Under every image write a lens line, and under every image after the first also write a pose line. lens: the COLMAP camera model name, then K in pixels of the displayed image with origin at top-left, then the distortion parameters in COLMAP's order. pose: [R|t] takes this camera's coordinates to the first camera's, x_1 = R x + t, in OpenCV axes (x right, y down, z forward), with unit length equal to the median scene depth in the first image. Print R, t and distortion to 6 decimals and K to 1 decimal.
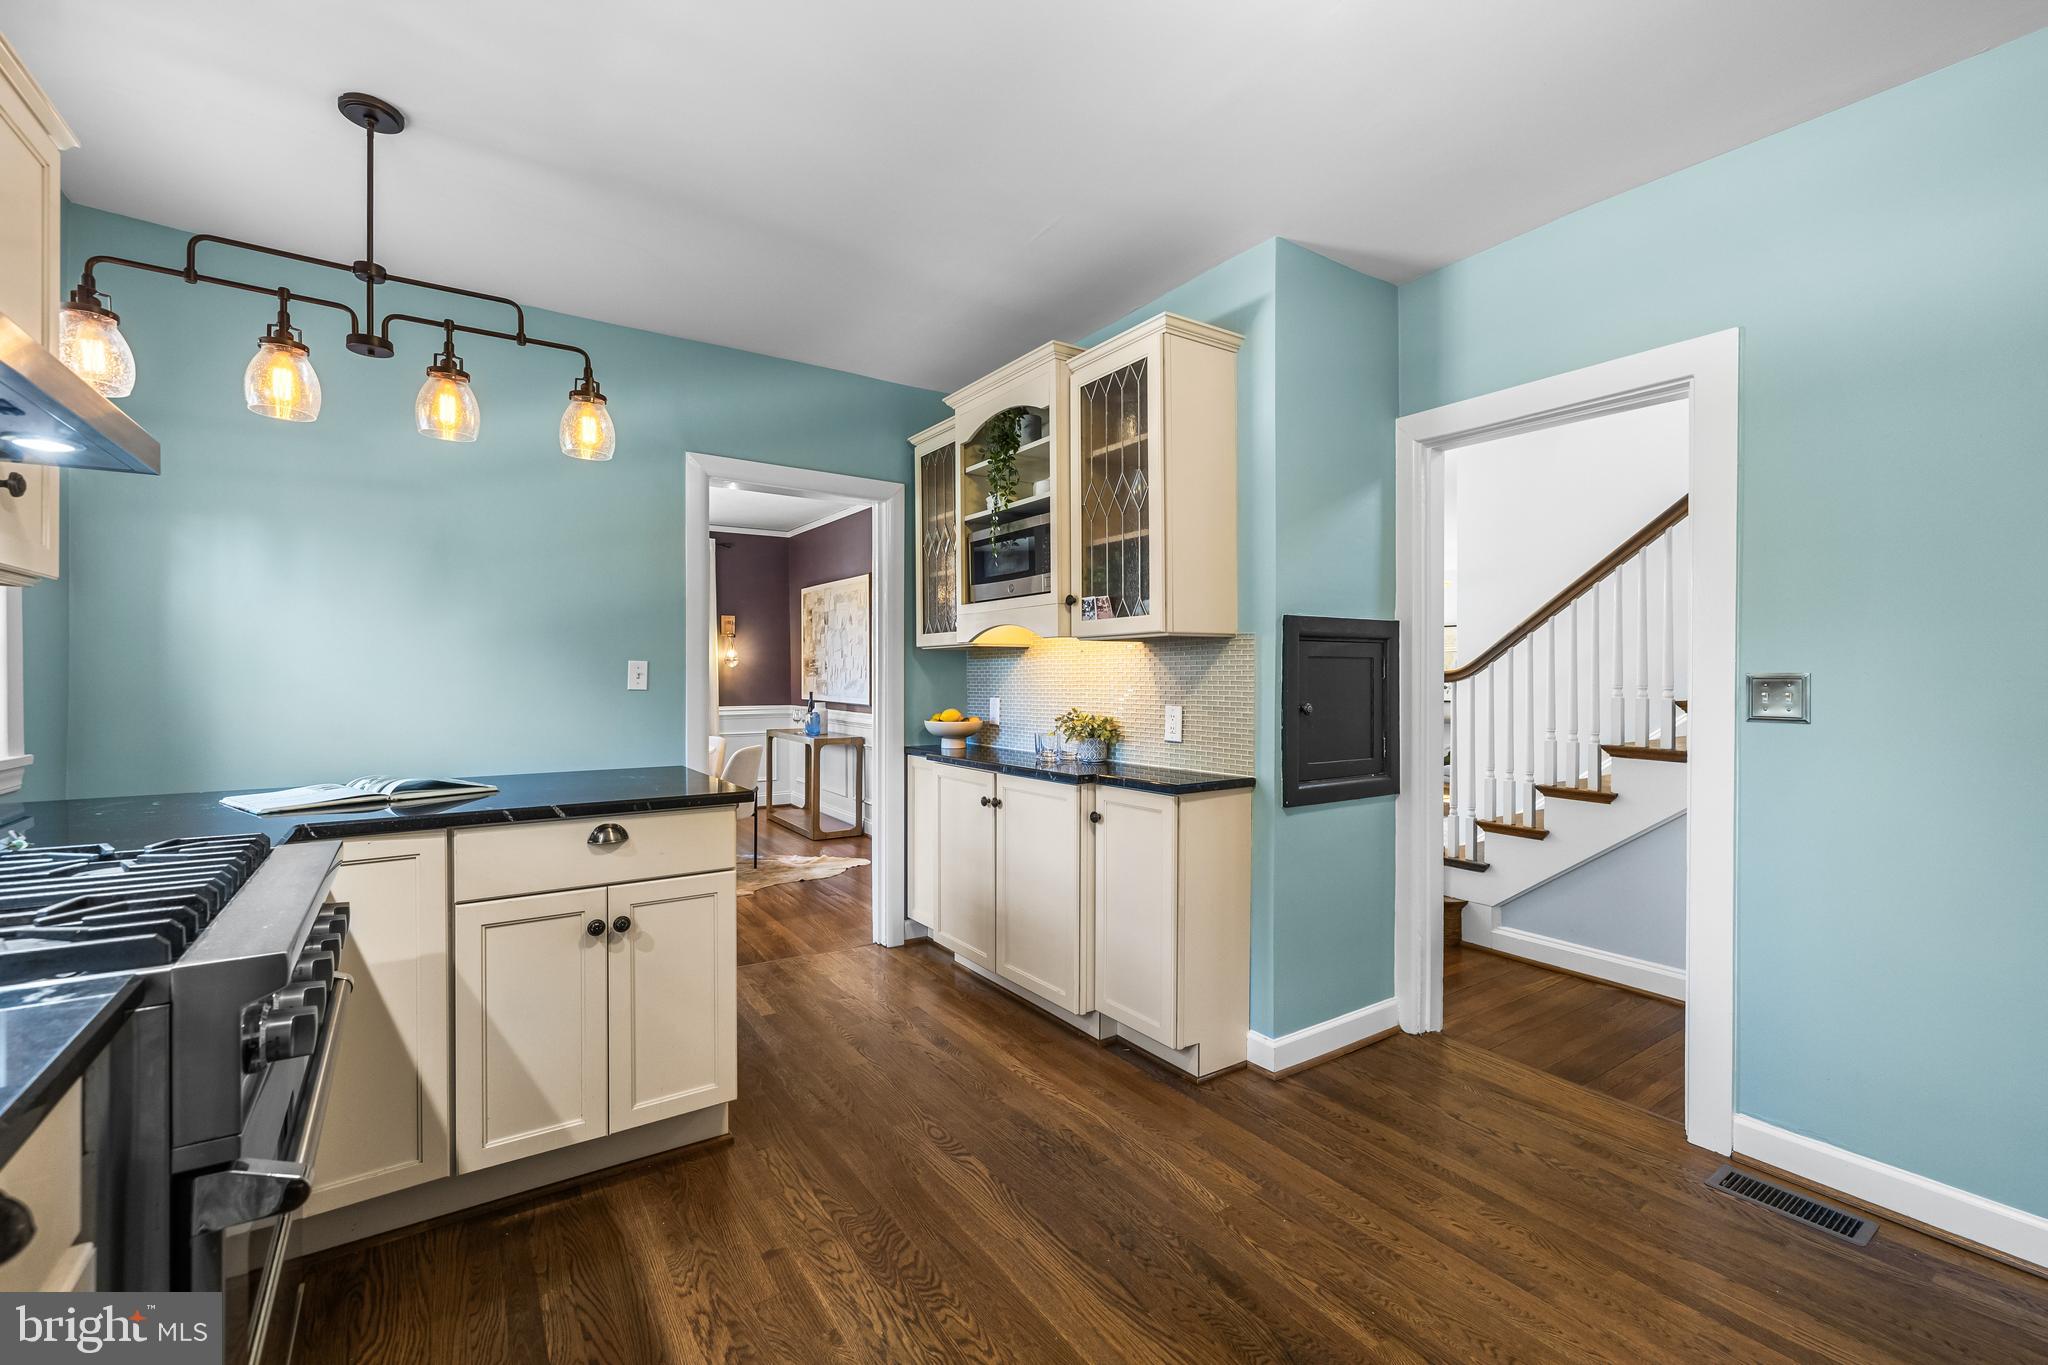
lens RADIAL K [[866.4, 0, 1018.3], [0, 866.4, 682.5], [0, 0, 1]] dist [0.003949, 0.000268]
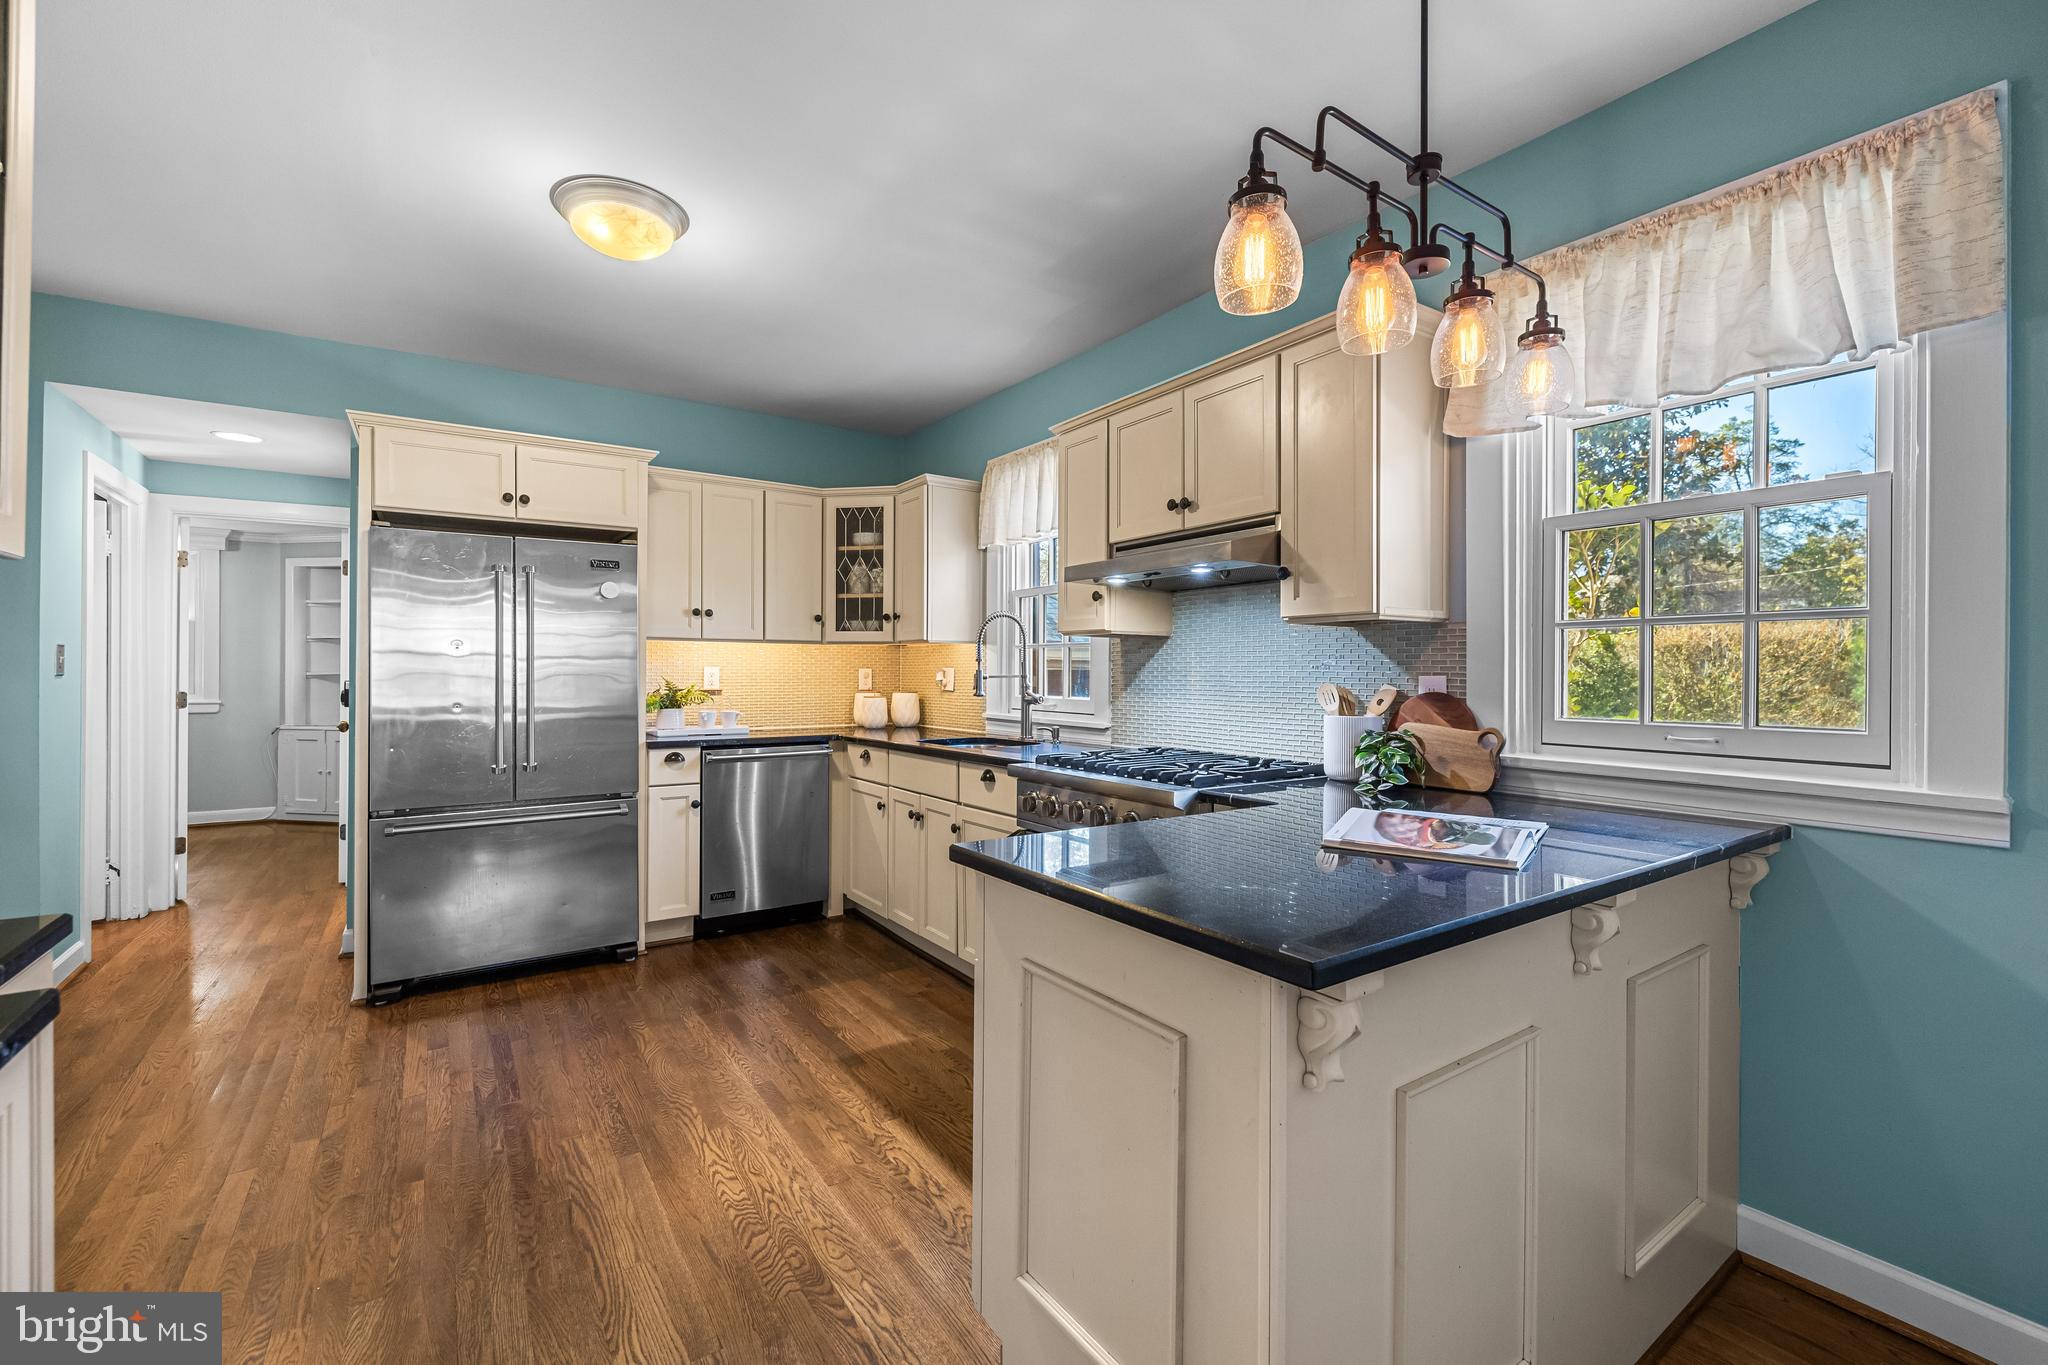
lens RADIAL K [[866.4, 0, 1021.9], [0, 866.4, 672.8], [0, 0, 1]] dist [0.003949, 0.000268]
pose [[-0.999951, -0.007916, -0.005863, -0.380345], [-0.007943, 0.999957, 0.004687, -0.014288], [0.005826, 0.004734, -0.999972, 1.799744]]
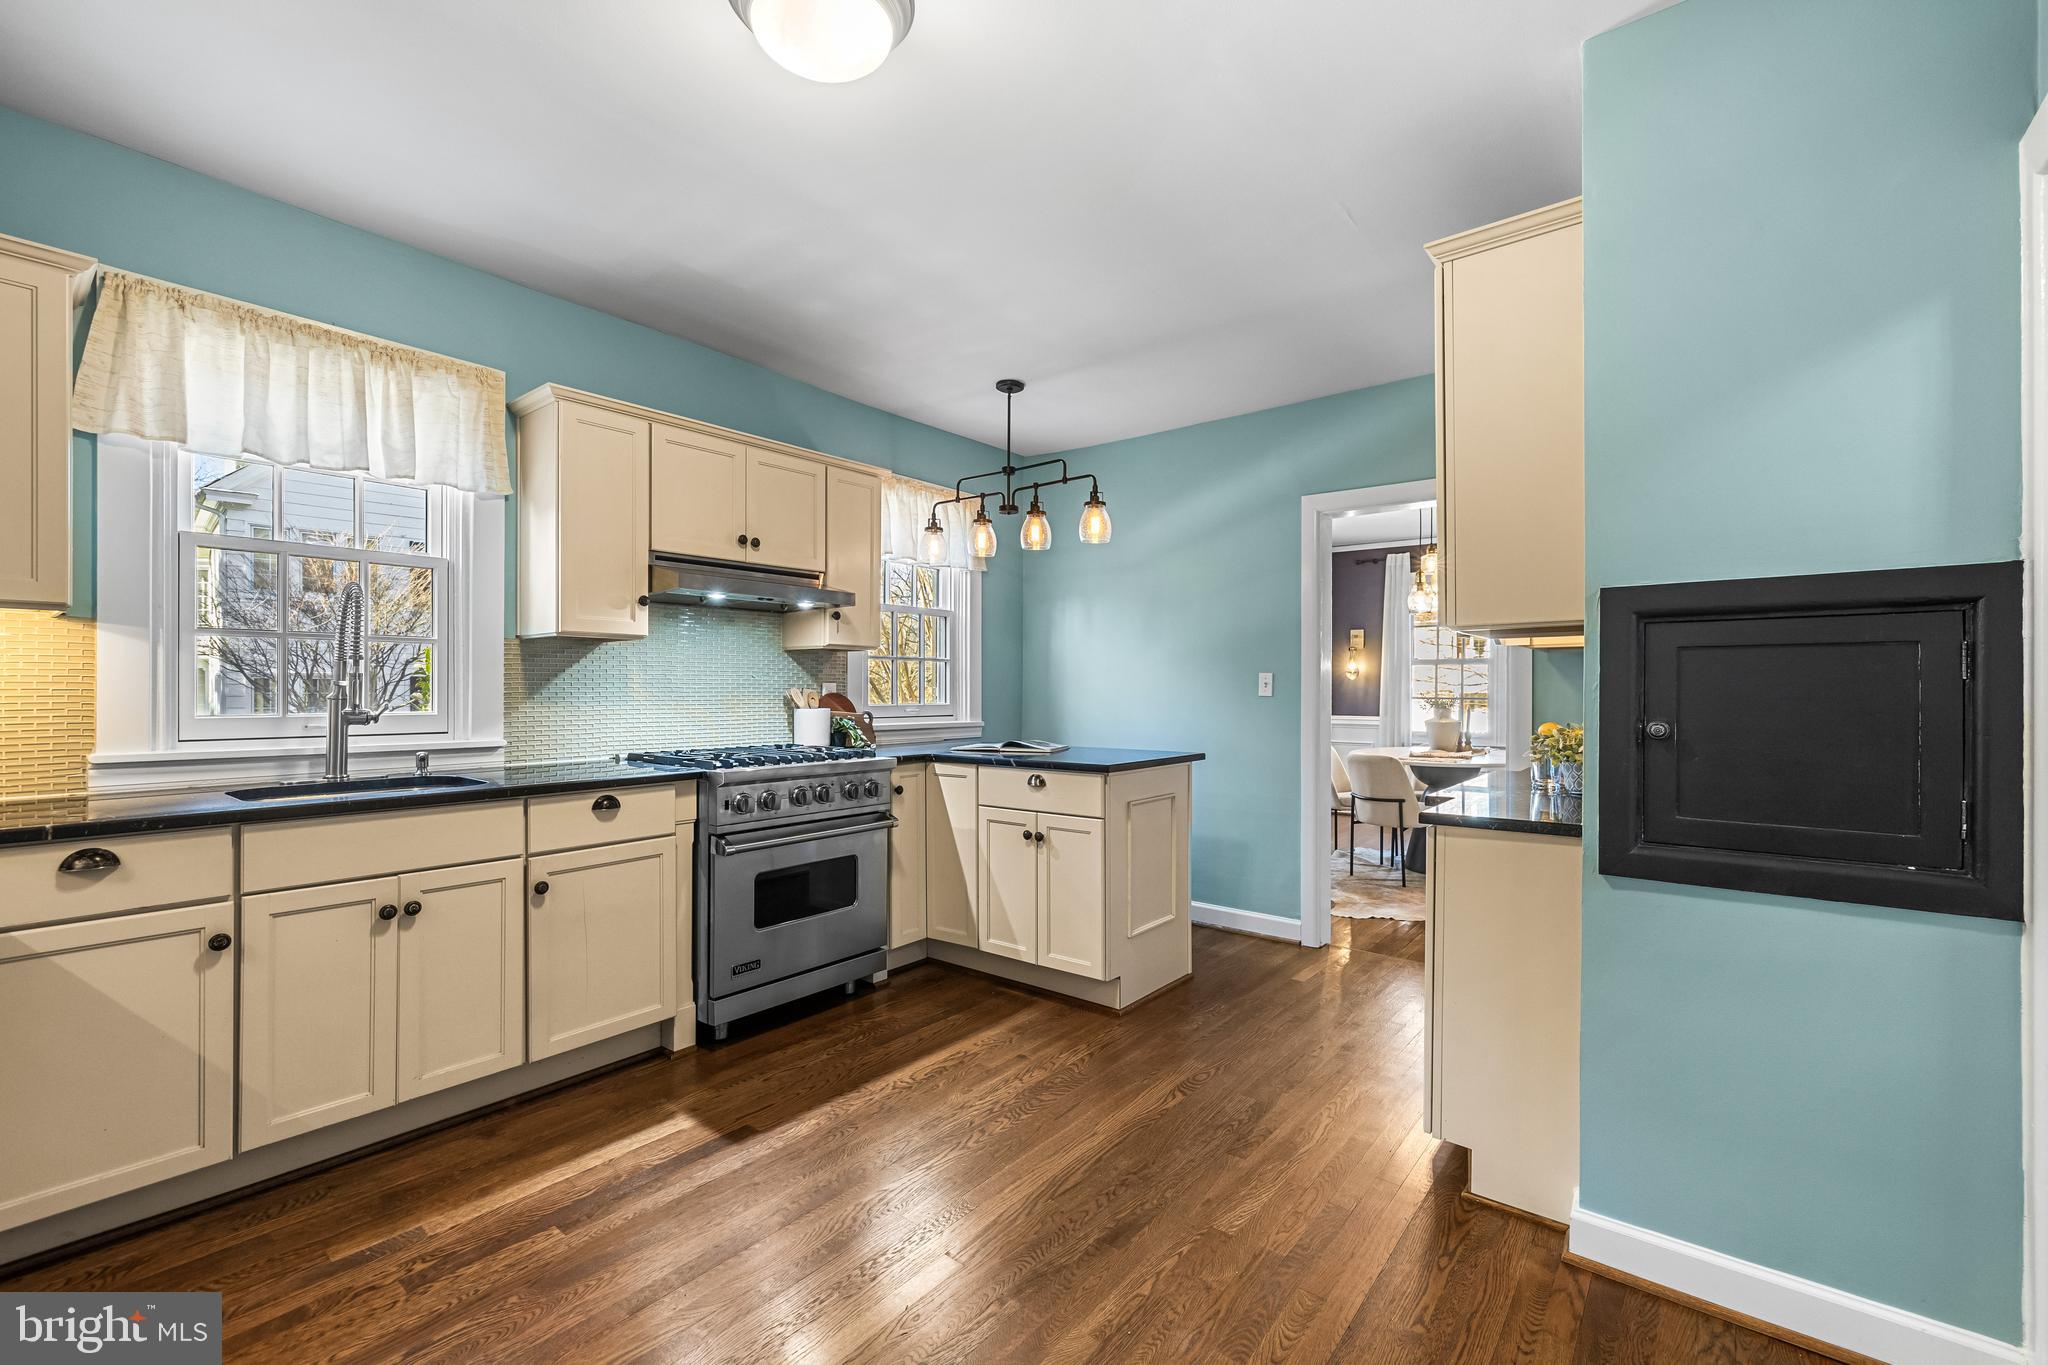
lens RADIAL K [[866.4, 0, 1029.3], [0, 866.4, 688.4], [0, 0, 1]] dist [0.003949, 0.000268]
pose [[0.299520, -0.002011, -0.954088, 1.065203], [-0.006878, 0.999967, -0.004267, 0.007838], [0.954065, 0.007840, 0.299496, 0.486842]]
